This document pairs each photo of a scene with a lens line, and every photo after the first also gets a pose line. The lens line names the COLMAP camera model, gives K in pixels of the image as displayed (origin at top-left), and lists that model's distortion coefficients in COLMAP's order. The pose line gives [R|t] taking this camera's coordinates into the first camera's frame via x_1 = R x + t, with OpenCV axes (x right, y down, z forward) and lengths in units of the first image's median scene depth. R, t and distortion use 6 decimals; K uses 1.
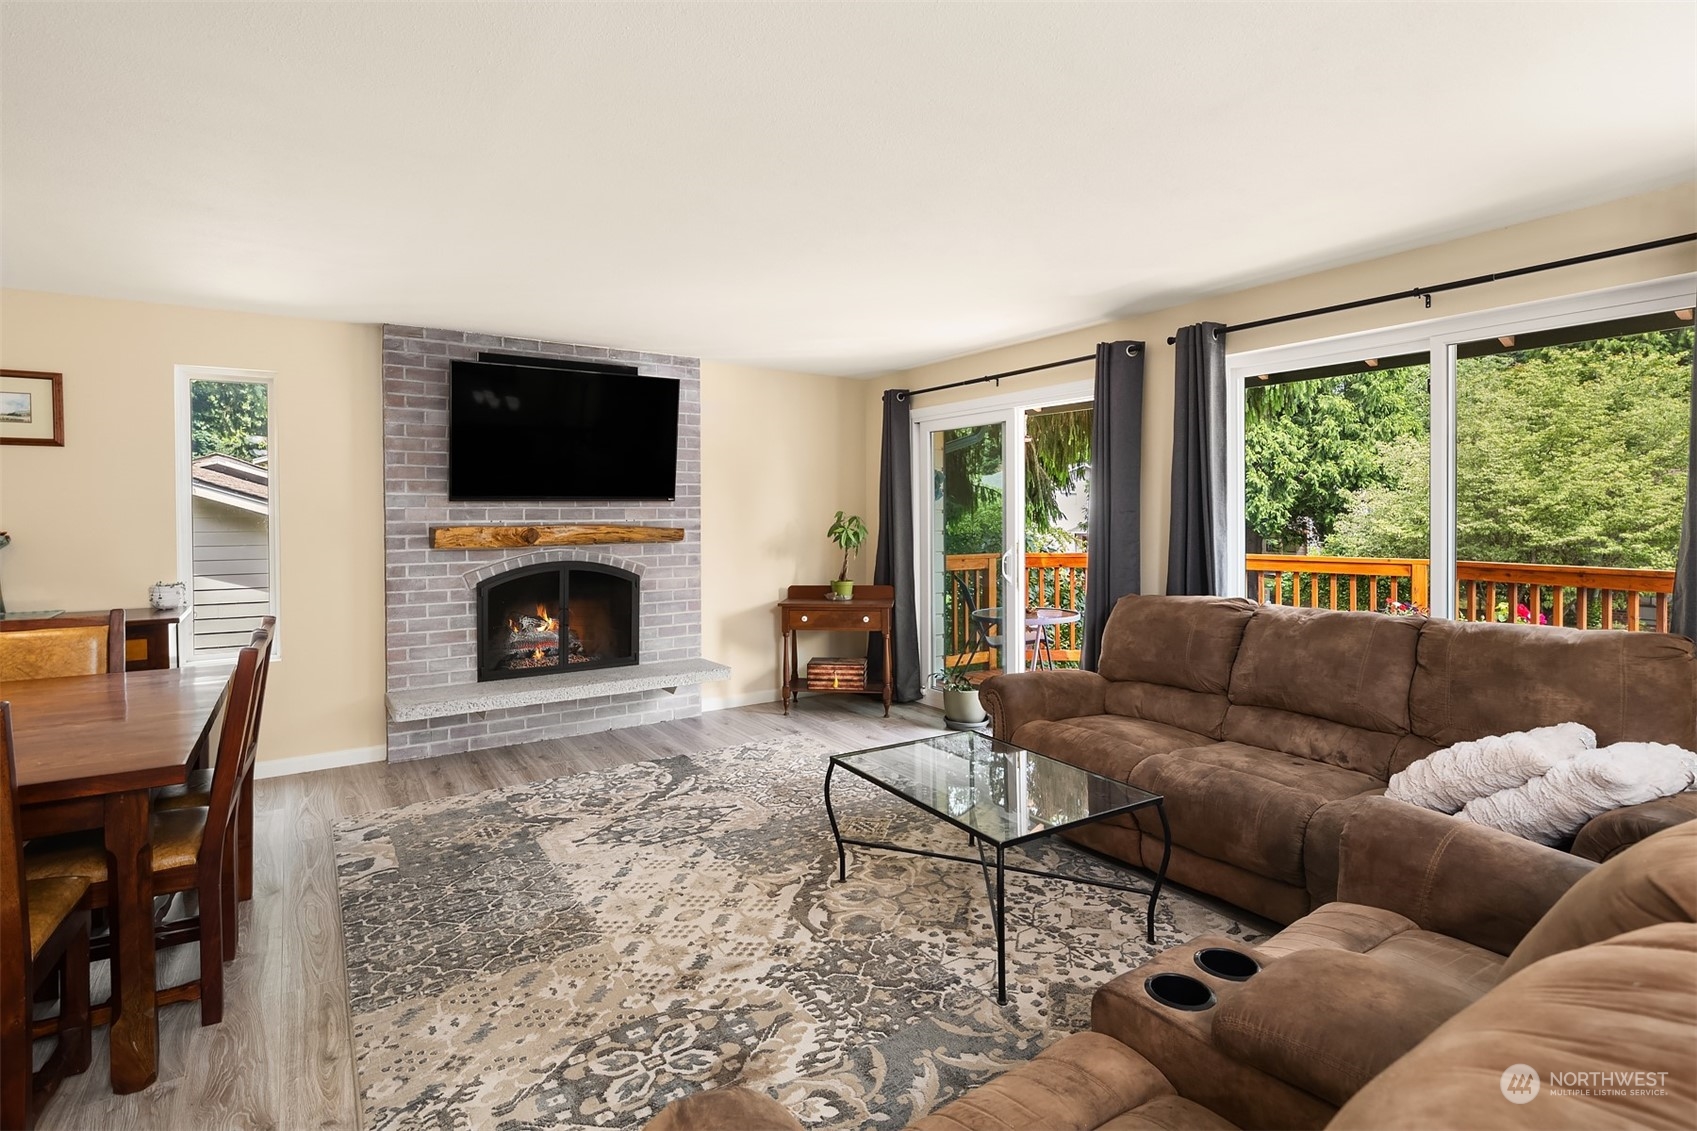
lens RADIAL K [[820.3, 0, 826.9], [0, 820.3, 520.2], [0, 0, 1]] dist [0.002687, -0.001433]
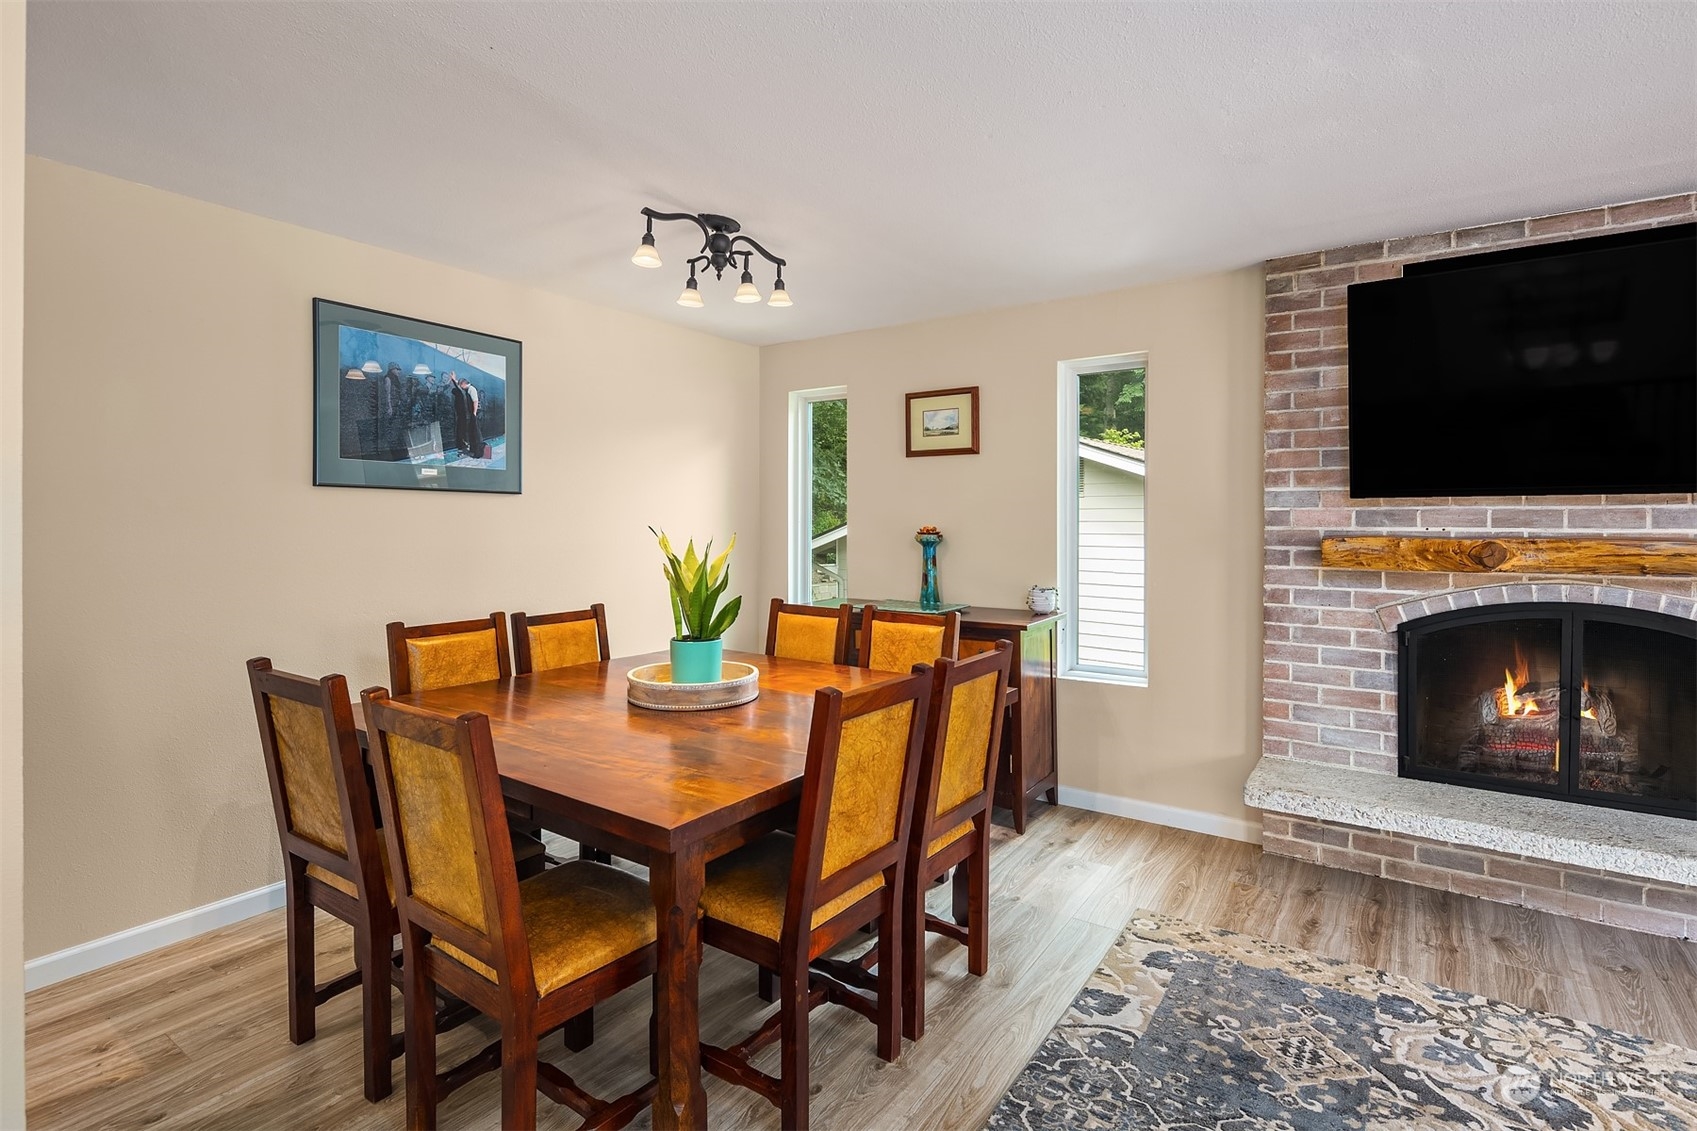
lens RADIAL K [[820.3, 0, 853.2], [0, 820.3, 531.0], [0, 0, 1]] dist [0.002687, -0.001433]
pose [[0.393822, 0.013892, -0.919082, -0.001210], [-0.013381, 0.999866, 0.009380, 0.003114], [0.919089, 0.008604, 0.393956, 0.364472]]
